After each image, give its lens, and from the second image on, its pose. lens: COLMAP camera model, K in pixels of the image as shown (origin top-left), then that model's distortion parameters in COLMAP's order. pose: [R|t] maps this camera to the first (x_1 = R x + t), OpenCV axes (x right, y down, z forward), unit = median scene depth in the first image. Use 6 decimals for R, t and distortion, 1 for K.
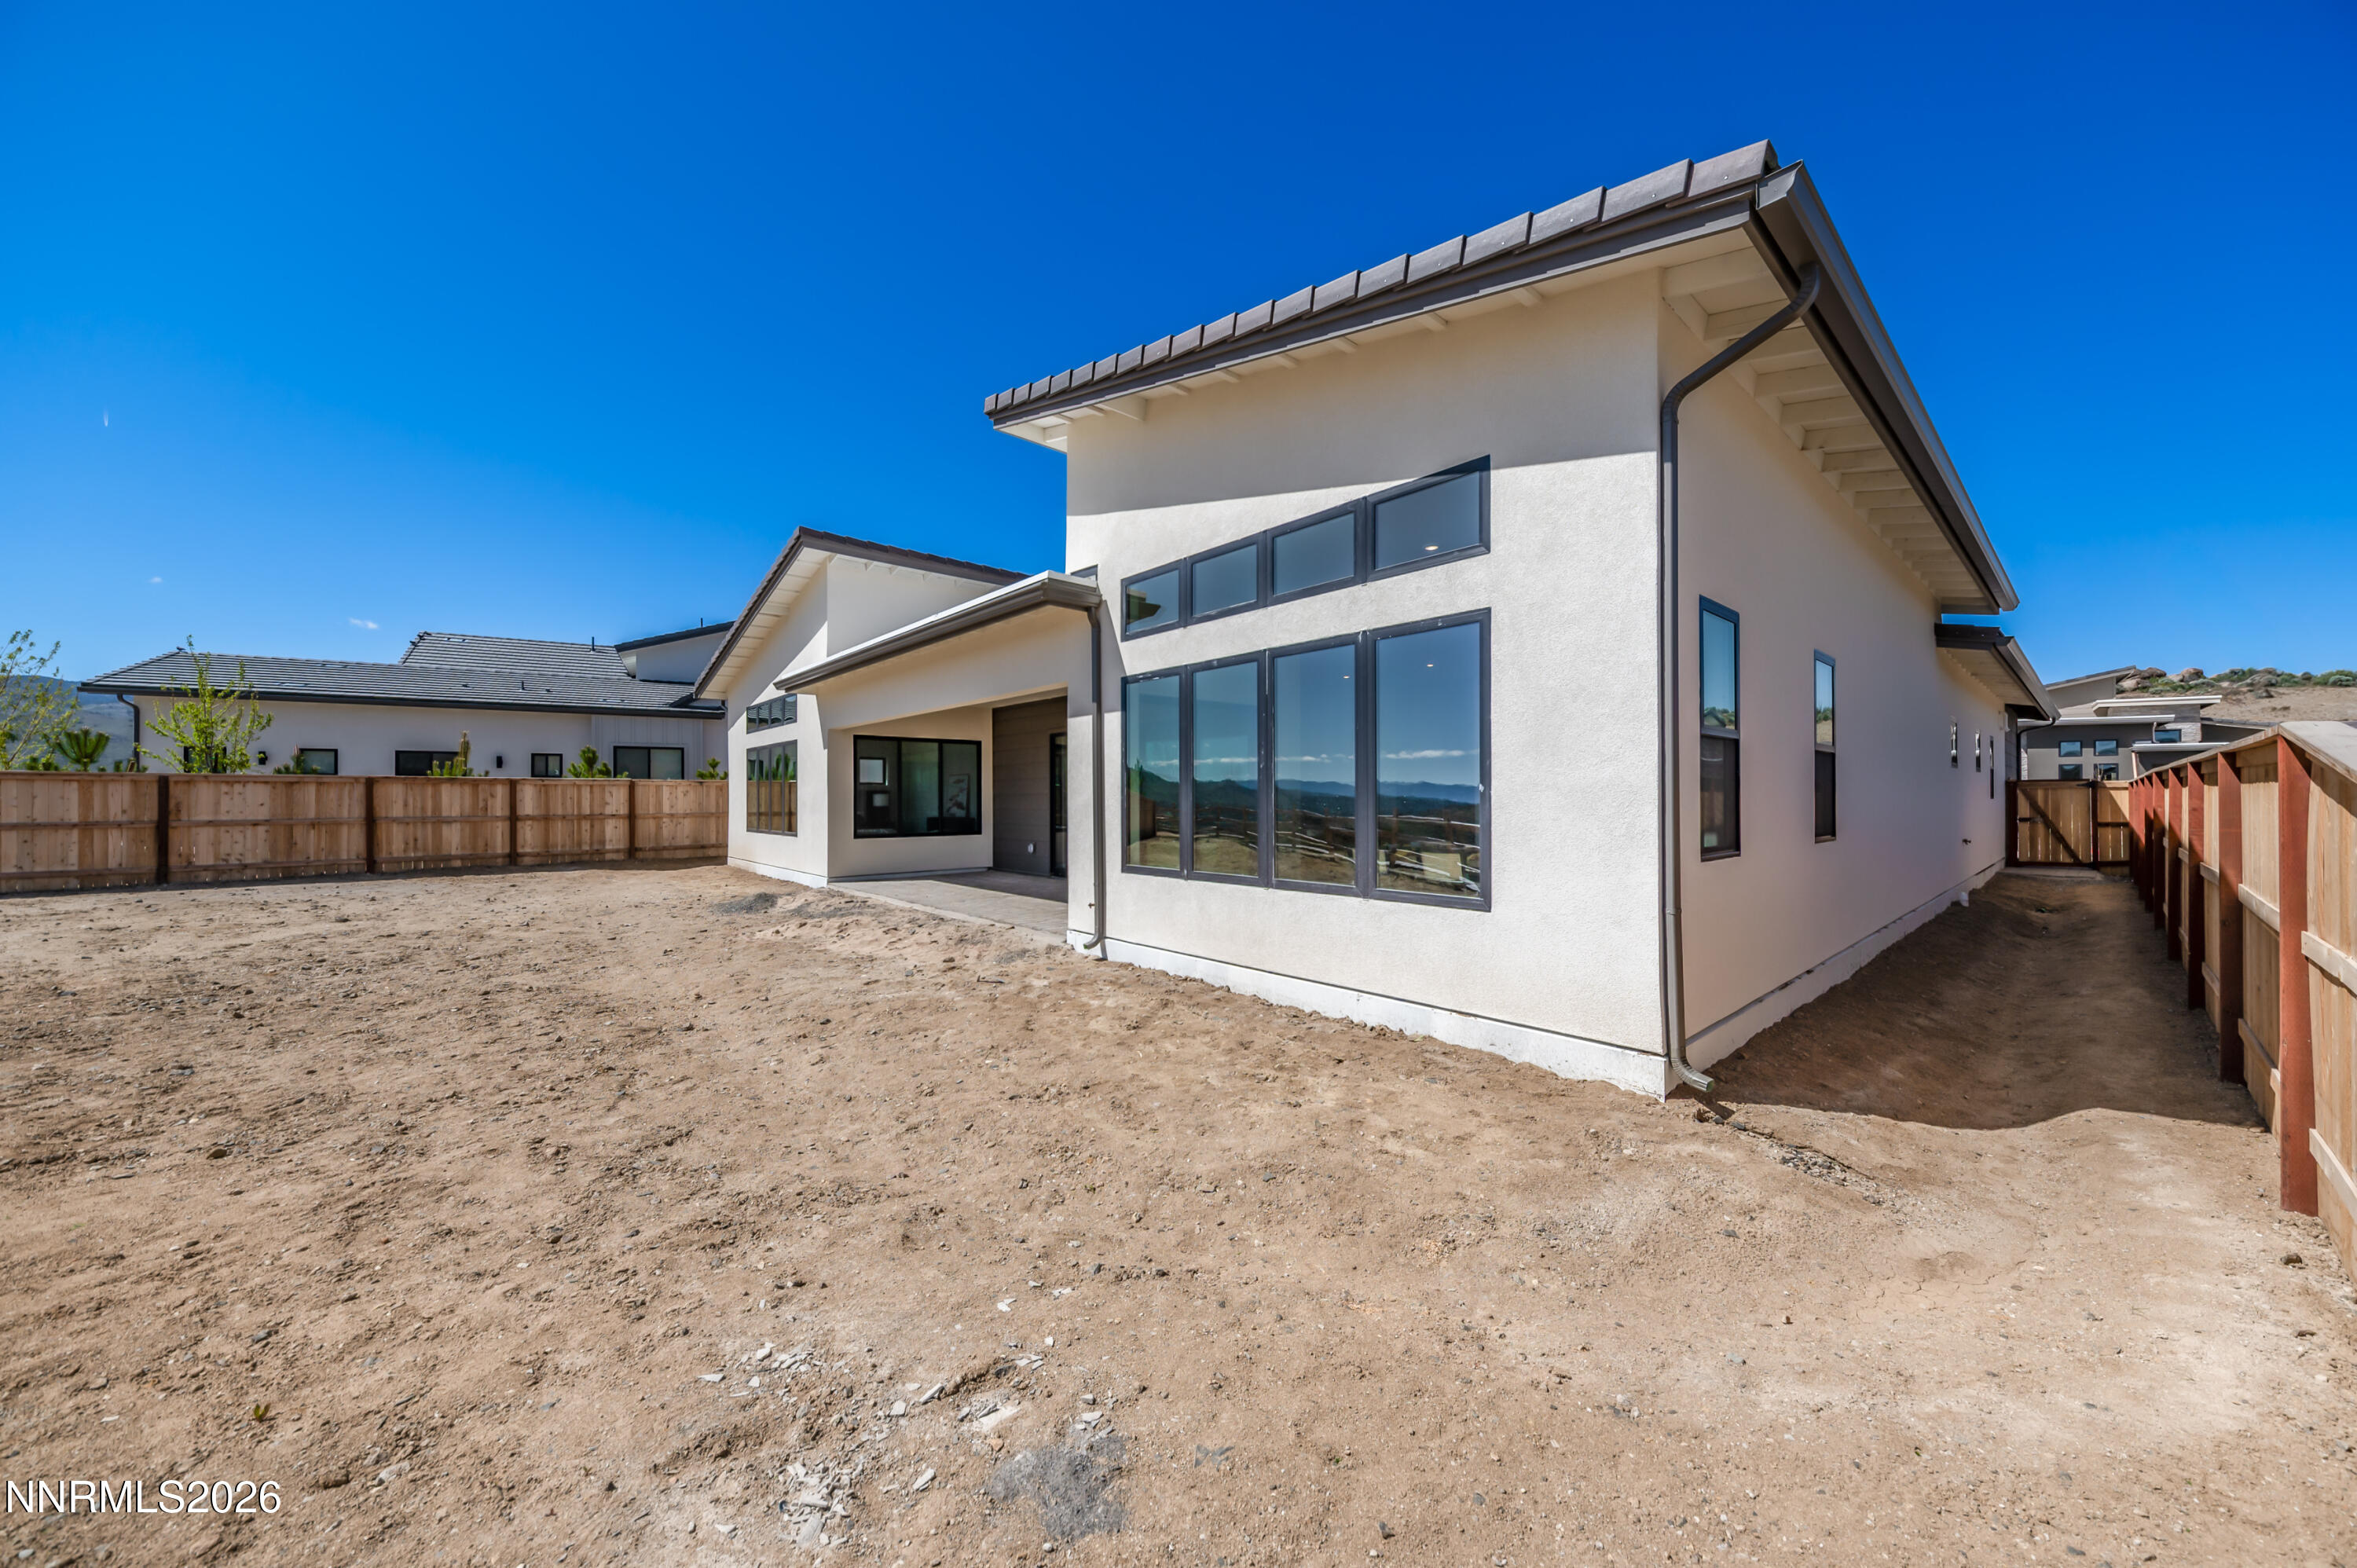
lens RADIAL K [[813.7, 0, 1190.6], [0, 813.7, 798.0], [0, 0, 1]] dist [0.006596, -0.000126]
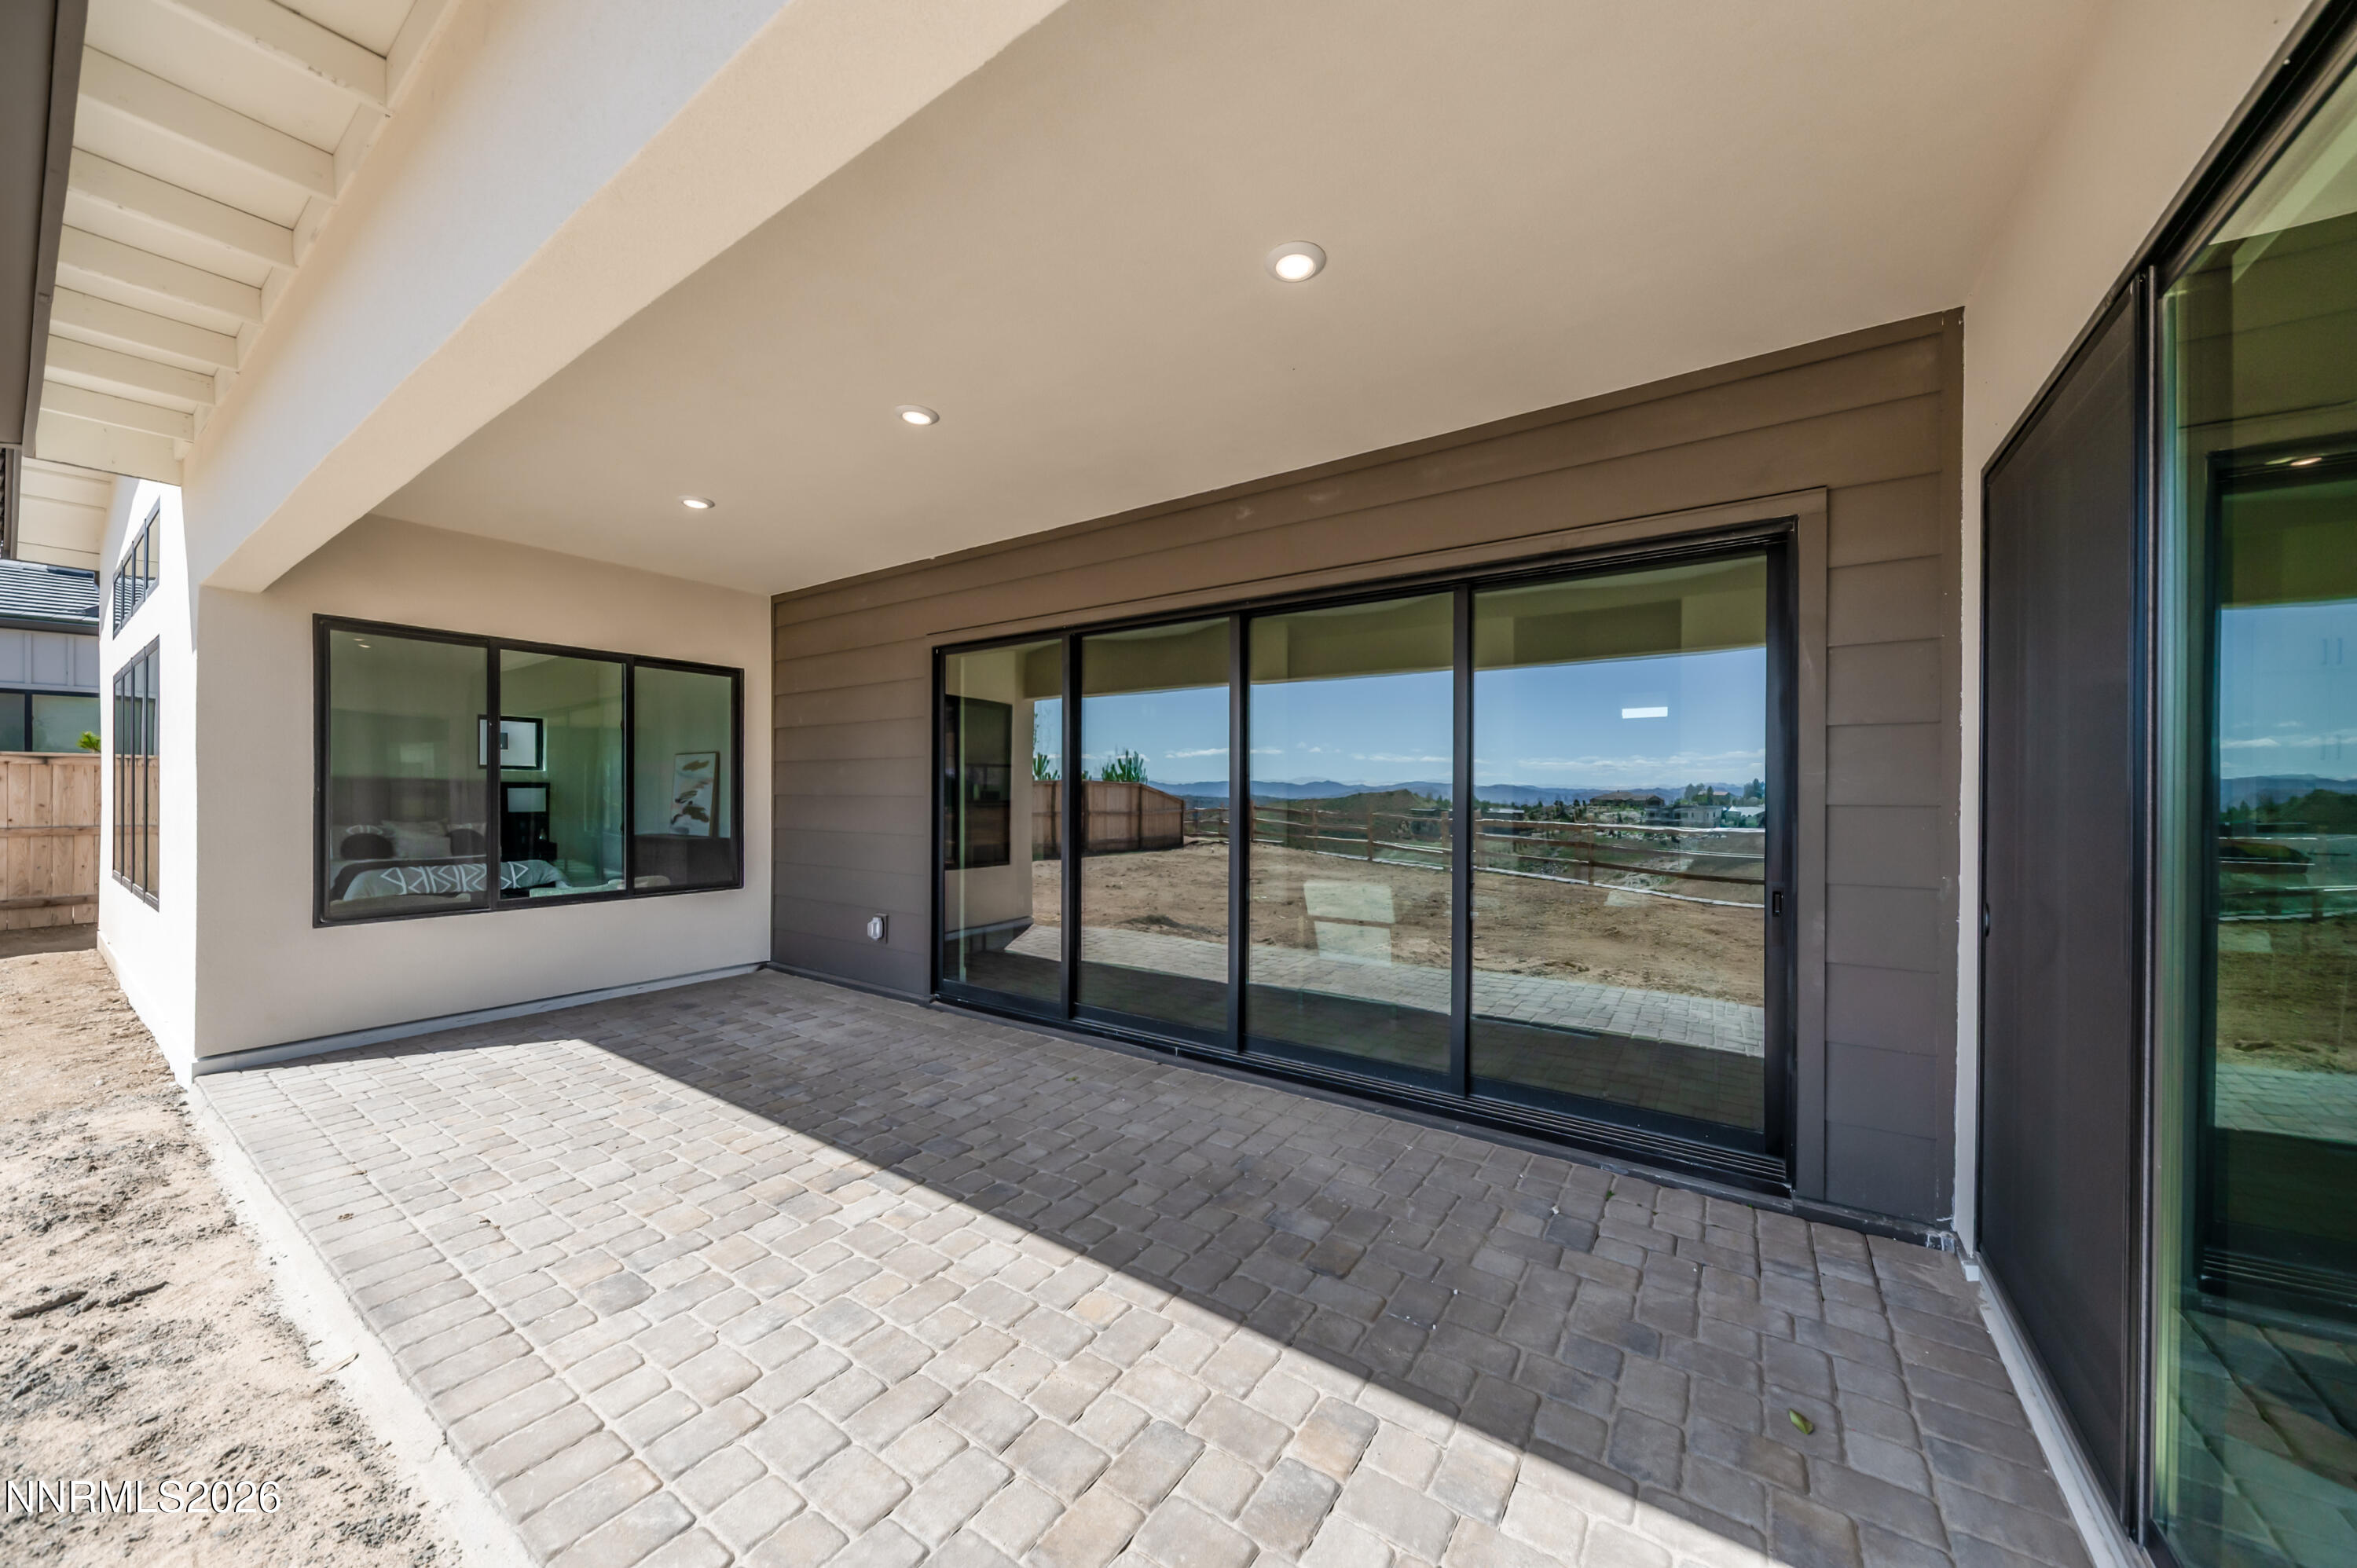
lens RADIAL K [[813.7, 0, 1190.6], [0, 813.7, 798.0], [0, 0, 1]] dist [0.006596, -0.000126]
pose [[0.972596, 0.006271, 0.232419, -0.125472], [-0.007923, 0.999950, 0.006174, -0.005835], [-0.232369, -0.007847, 0.972596, 0.518913]]
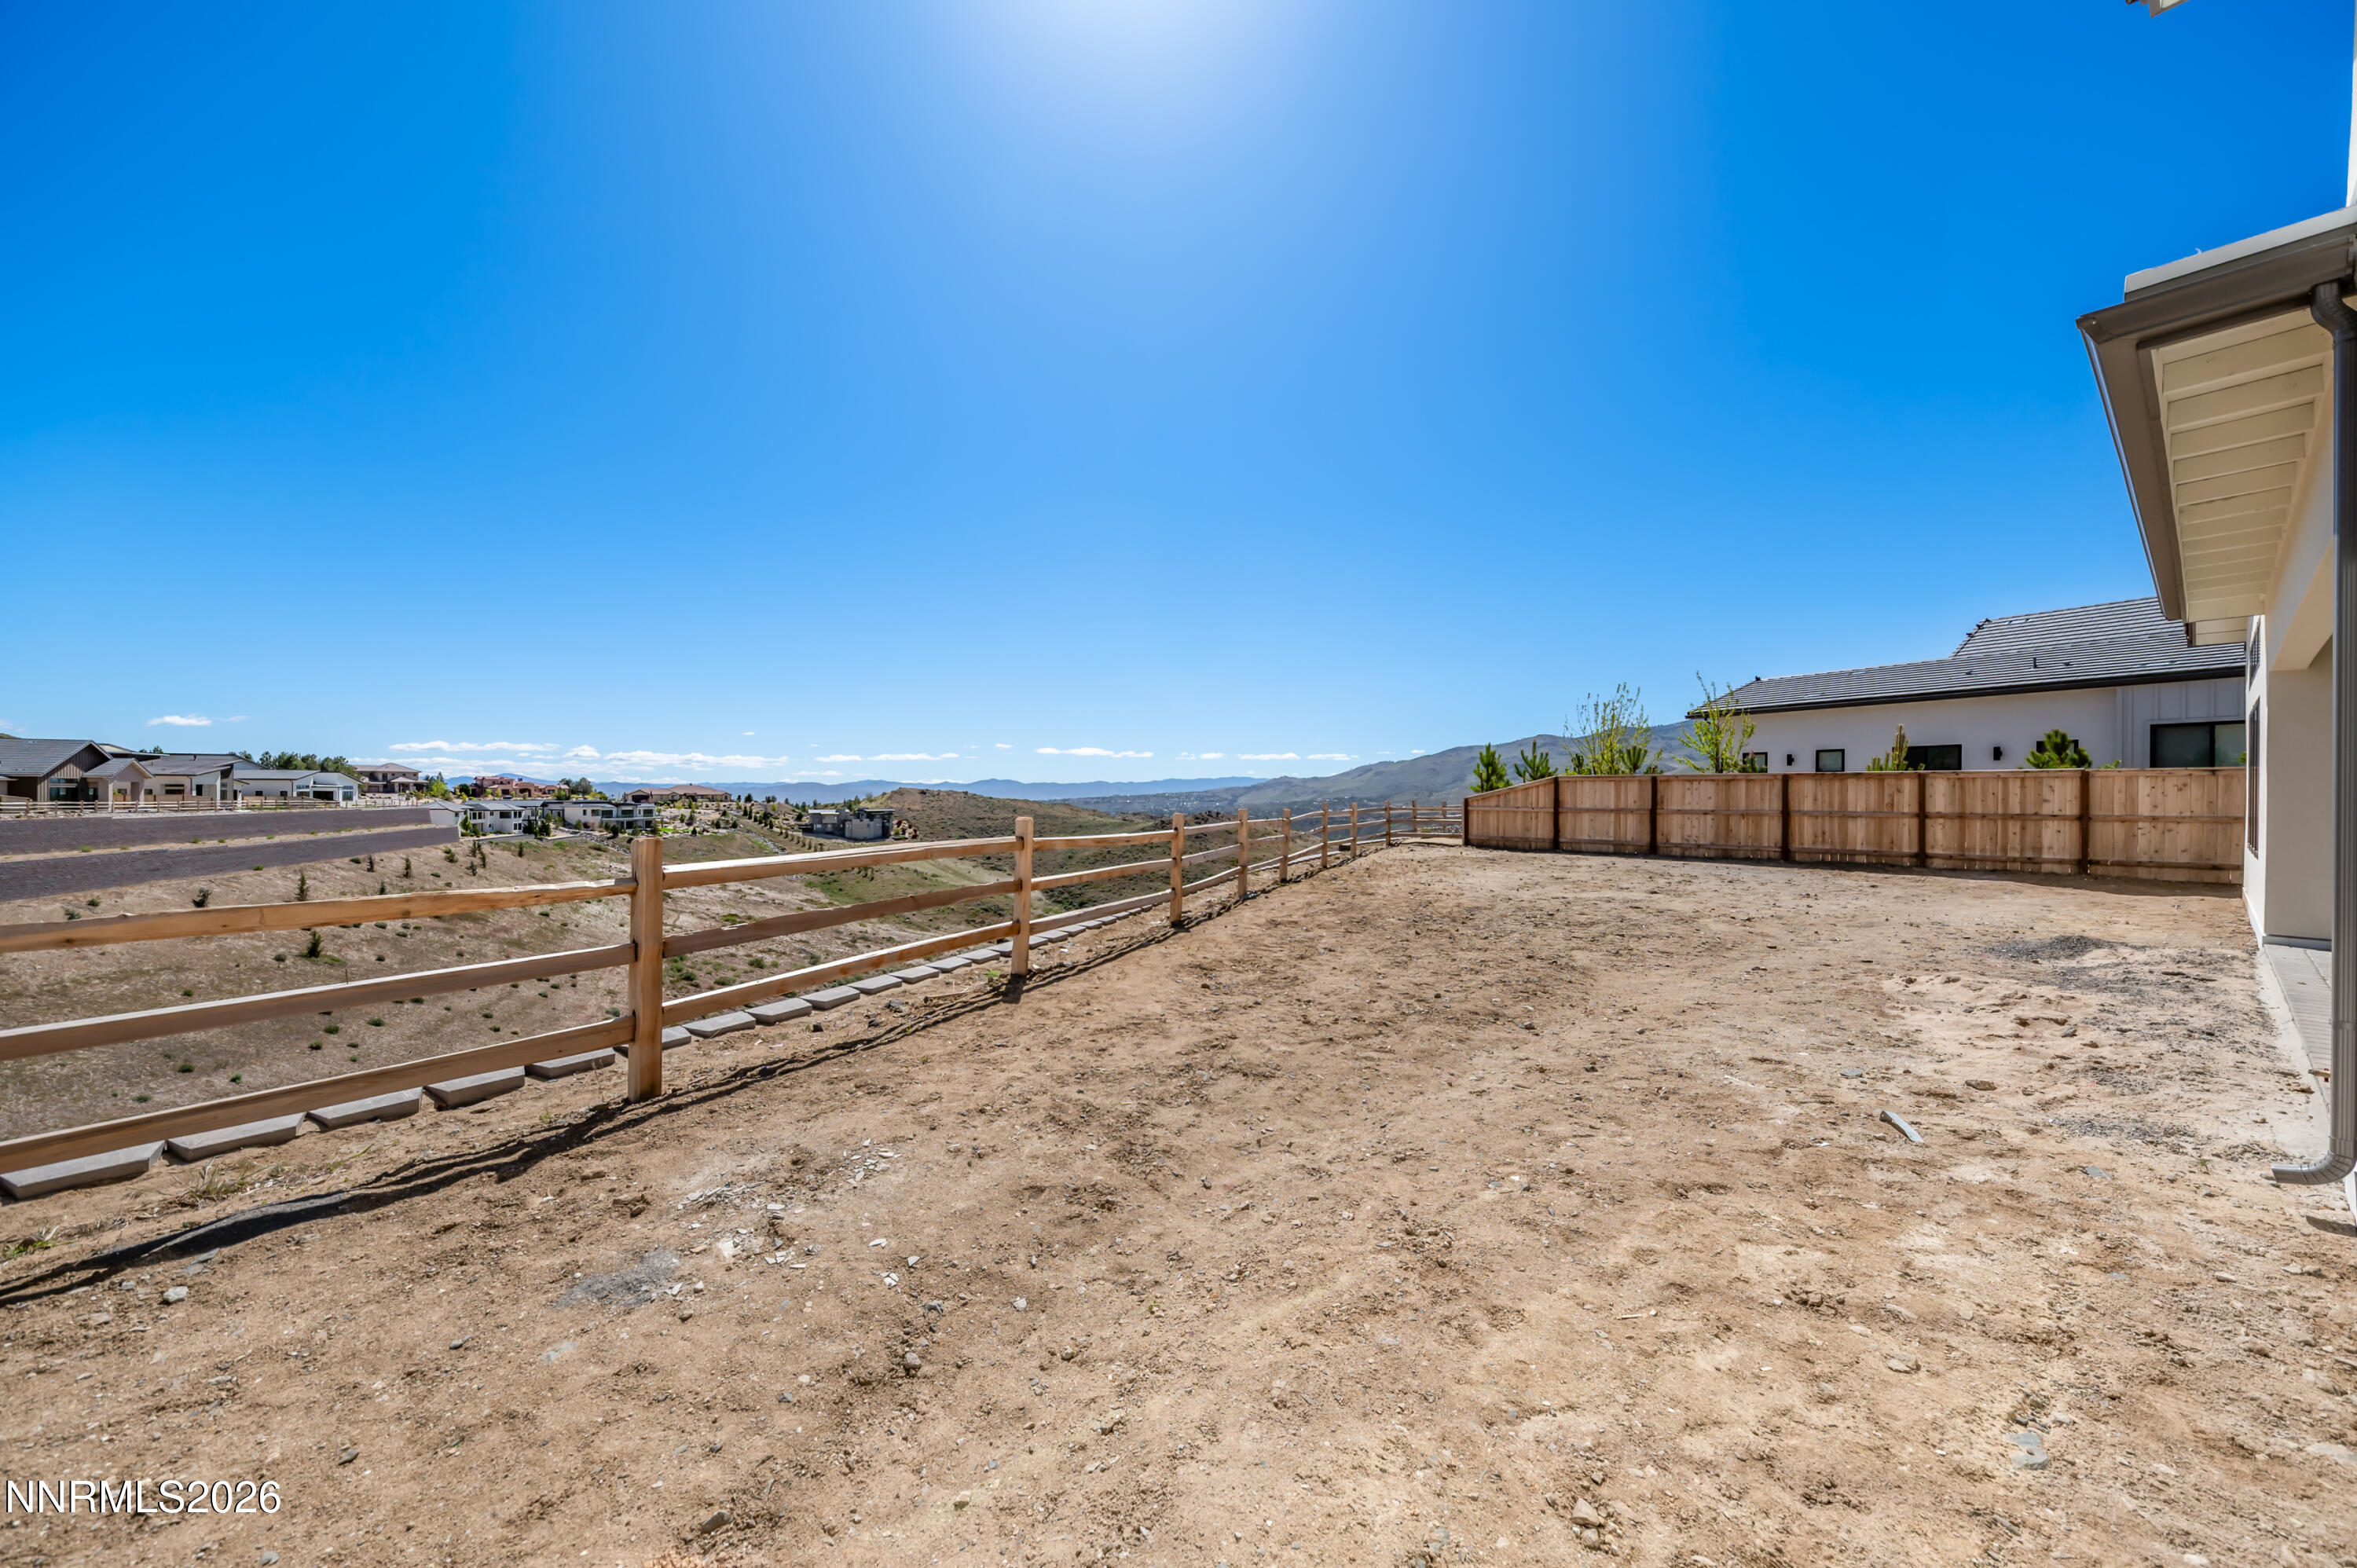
lens RADIAL K [[813.7, 0, 1190.6], [0, 813.7, 798.0], [0, 0, 1]] dist [0.006596, -0.000126]
pose [[-0.055460, 0.007494, -0.998433, 0.142671], [-0.003355, 0.999965, 0.007692, 0.001091], [0.998455, 0.003777, -0.055433, 0.247798]]
